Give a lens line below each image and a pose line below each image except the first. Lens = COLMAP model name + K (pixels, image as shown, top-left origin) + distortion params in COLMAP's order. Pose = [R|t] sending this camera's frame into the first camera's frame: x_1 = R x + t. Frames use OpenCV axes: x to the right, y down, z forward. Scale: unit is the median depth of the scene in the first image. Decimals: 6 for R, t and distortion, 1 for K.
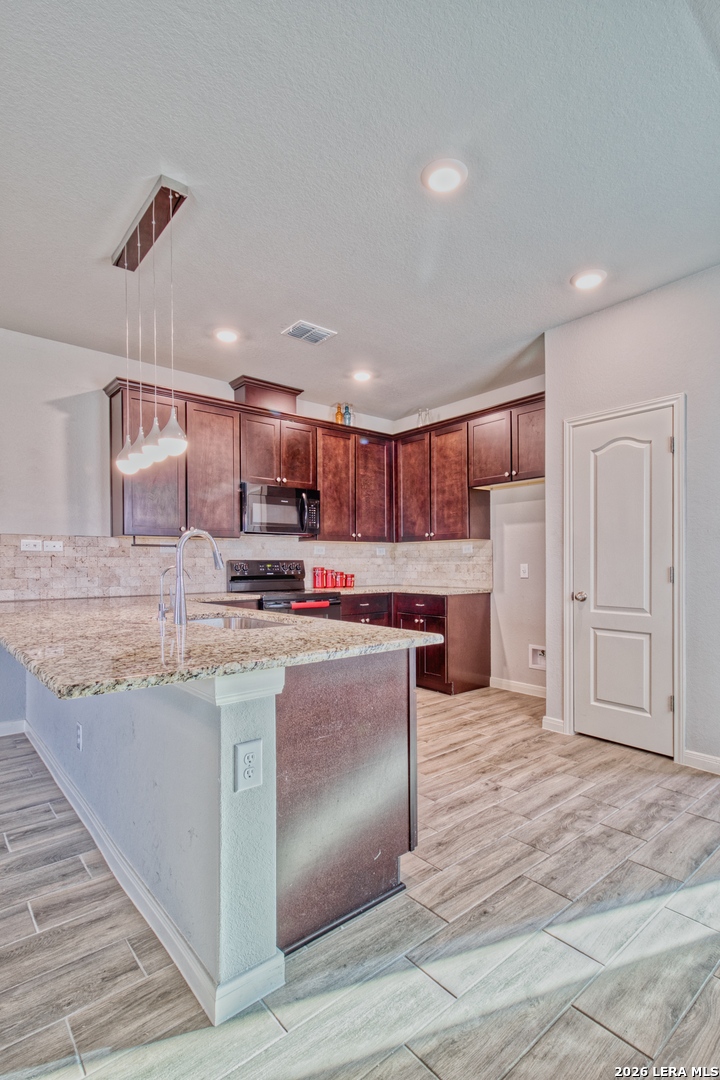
lens RADIAL K [[529.7, 0, 370.3], [0, 529.7, 566.3], [0, 0, 1]] dist [-0.001113, -0.001185]
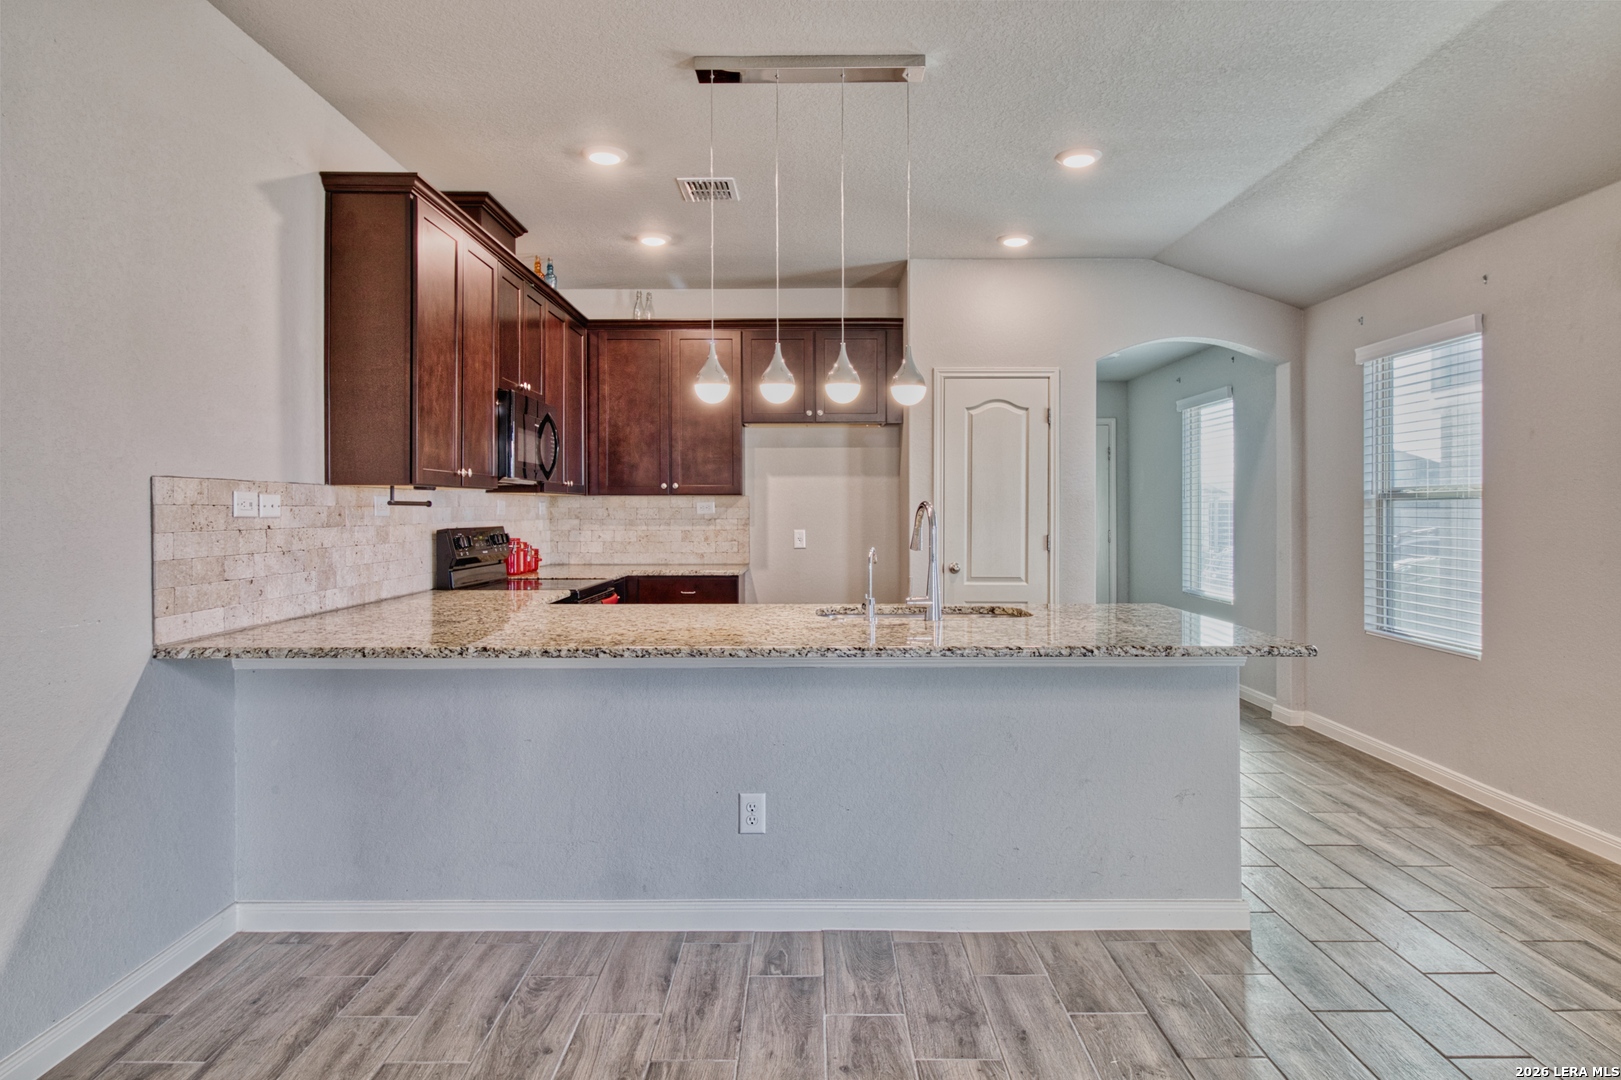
lens RADIAL K [[964.0, 0, 811.4], [0, 964.0, 510.6], [0, 0, 1]] dist [0.000448, -0.000686]
pose [[0.647110, 0.004186, 0.762385, -0.853470], [0.001196, 0.999978, -0.006506, -0.025824], [-0.762396, 0.005122, 0.647091, 0.107379]]
